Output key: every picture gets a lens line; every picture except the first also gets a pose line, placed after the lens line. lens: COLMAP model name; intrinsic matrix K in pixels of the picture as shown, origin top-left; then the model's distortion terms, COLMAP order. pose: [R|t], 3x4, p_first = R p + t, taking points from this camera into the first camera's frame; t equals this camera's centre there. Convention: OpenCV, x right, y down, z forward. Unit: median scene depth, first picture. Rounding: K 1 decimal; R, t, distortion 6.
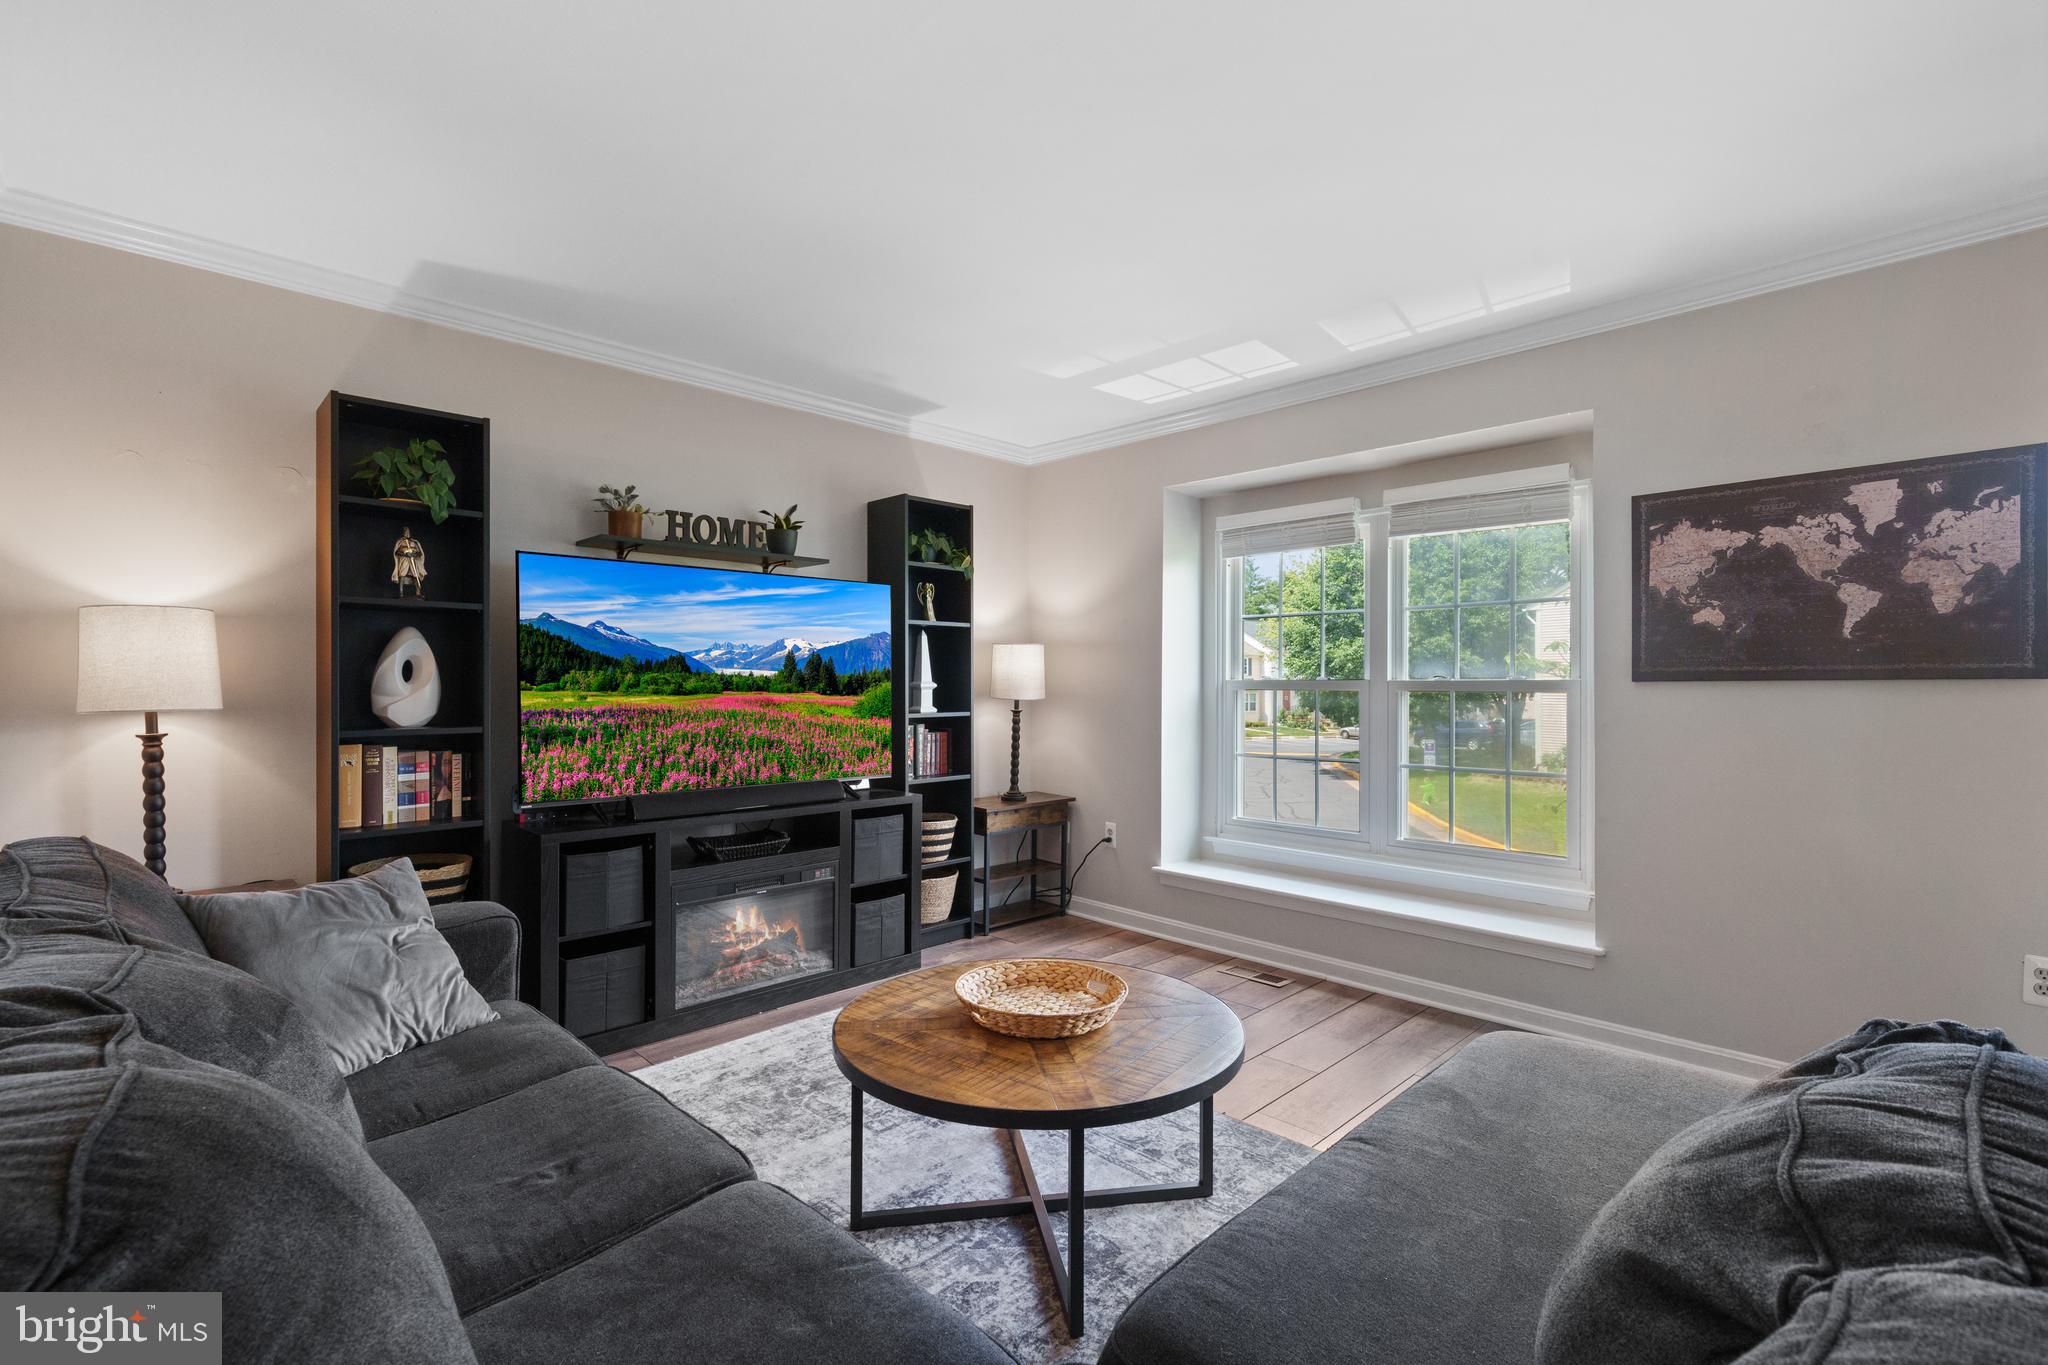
lens RADIAL K [[891.0, 0, 1021.1], [0, 891.0, 680.5], [0, 0, 1]] dist [-0.004726, 0.001233]
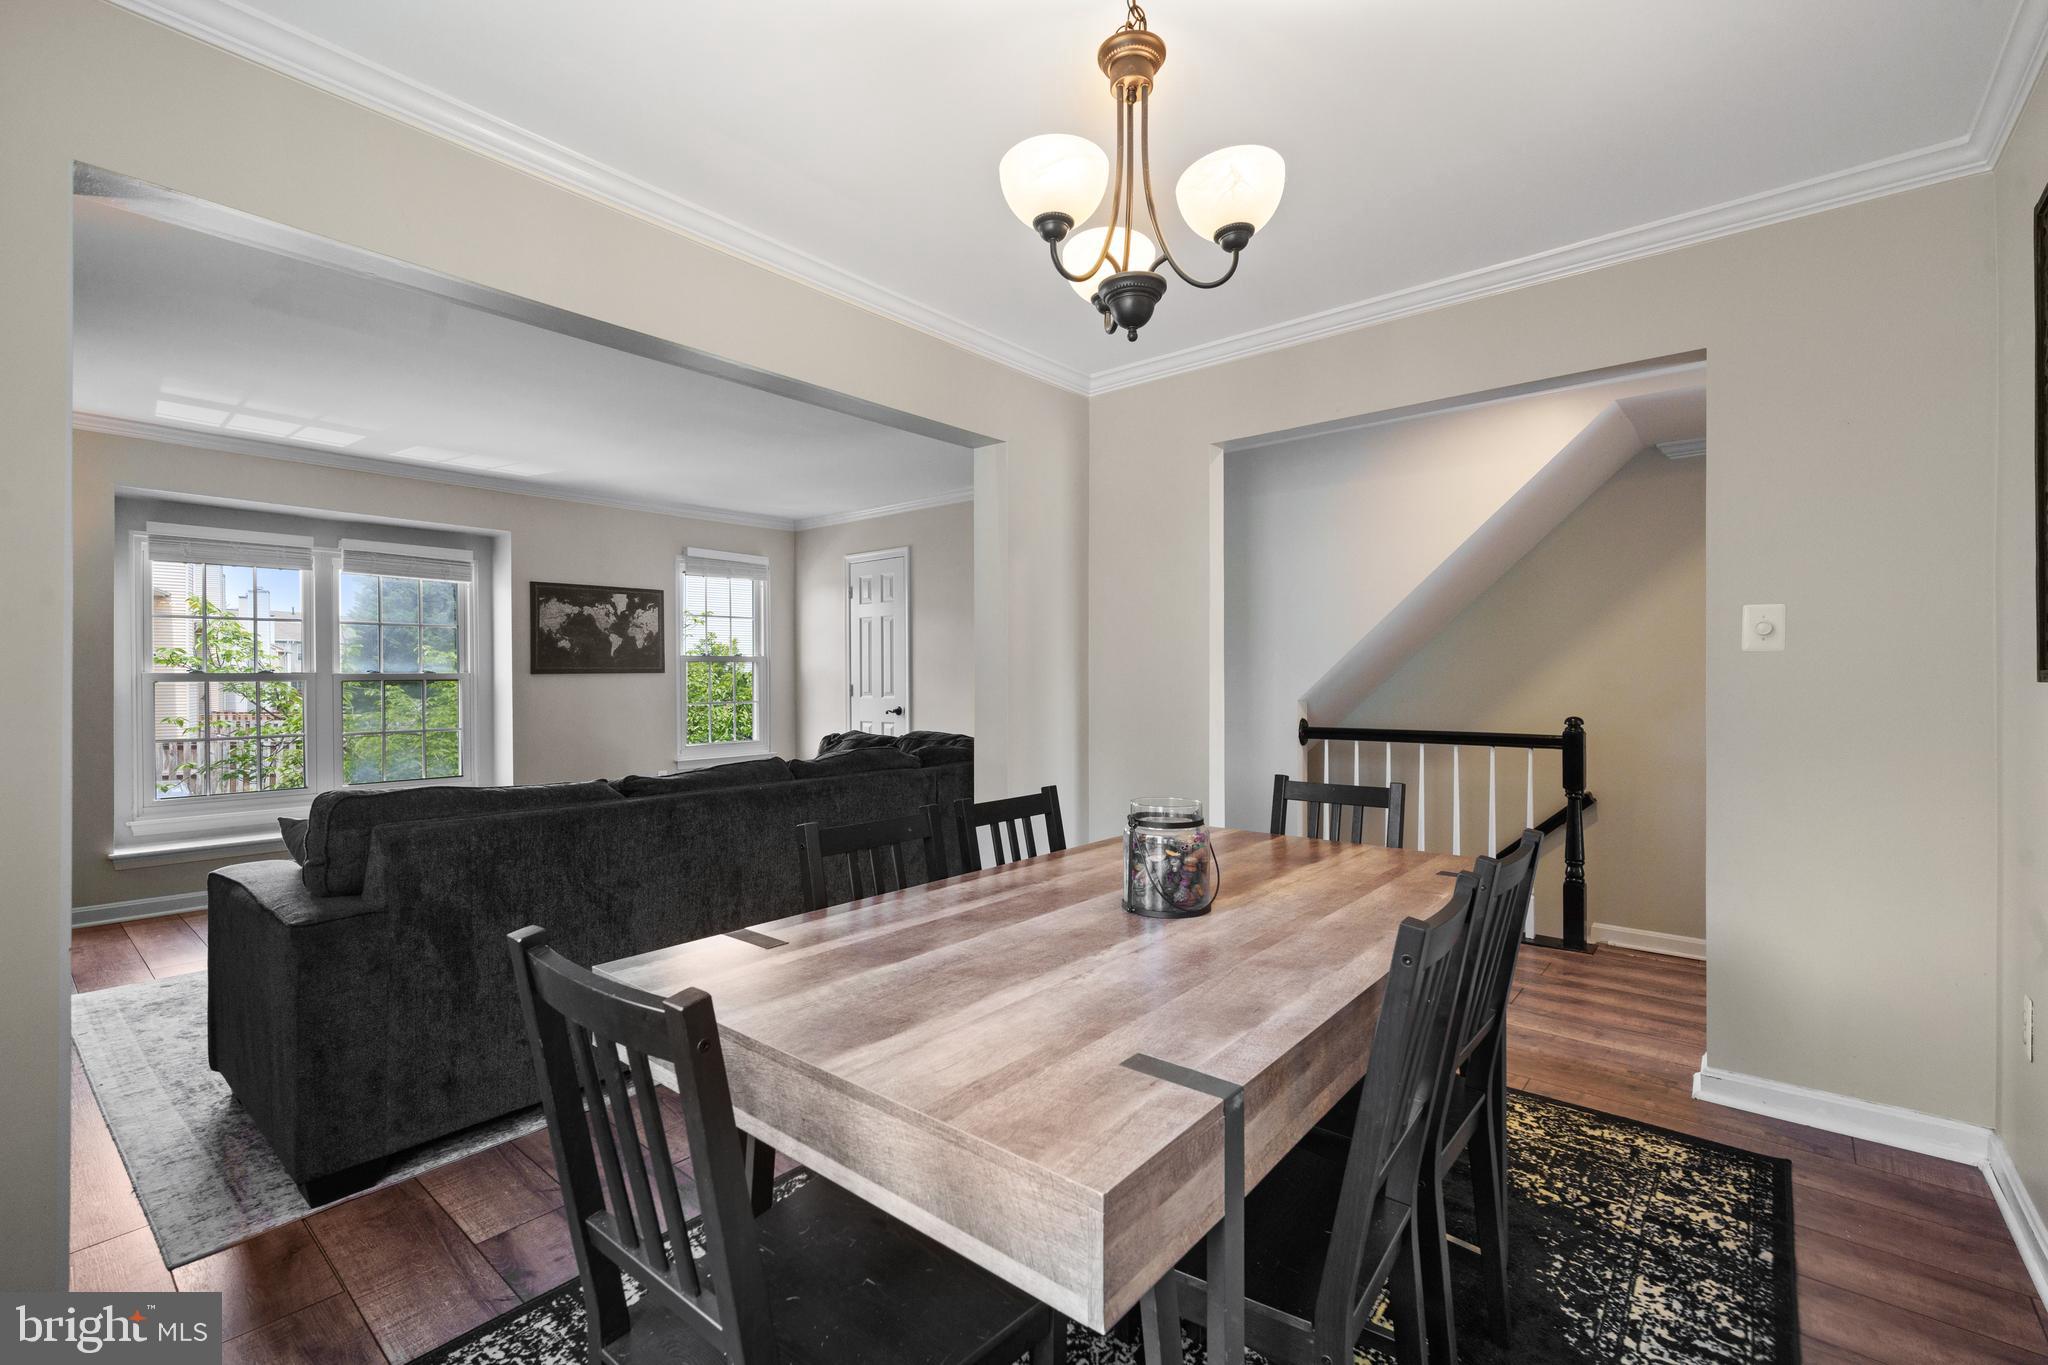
lens RADIAL K [[889.5, 0, 1033.3], [0, 889.5, 673.5], [0, 0, 1]] dist [0.002085, 0.000118]
pose [[-0.118017, -0.007603, 0.992982, -1.565421], [-0.000440, 0.999971, 0.007604, -0.017218], [-0.993011, 0.000461, -0.118017, 0.123477]]
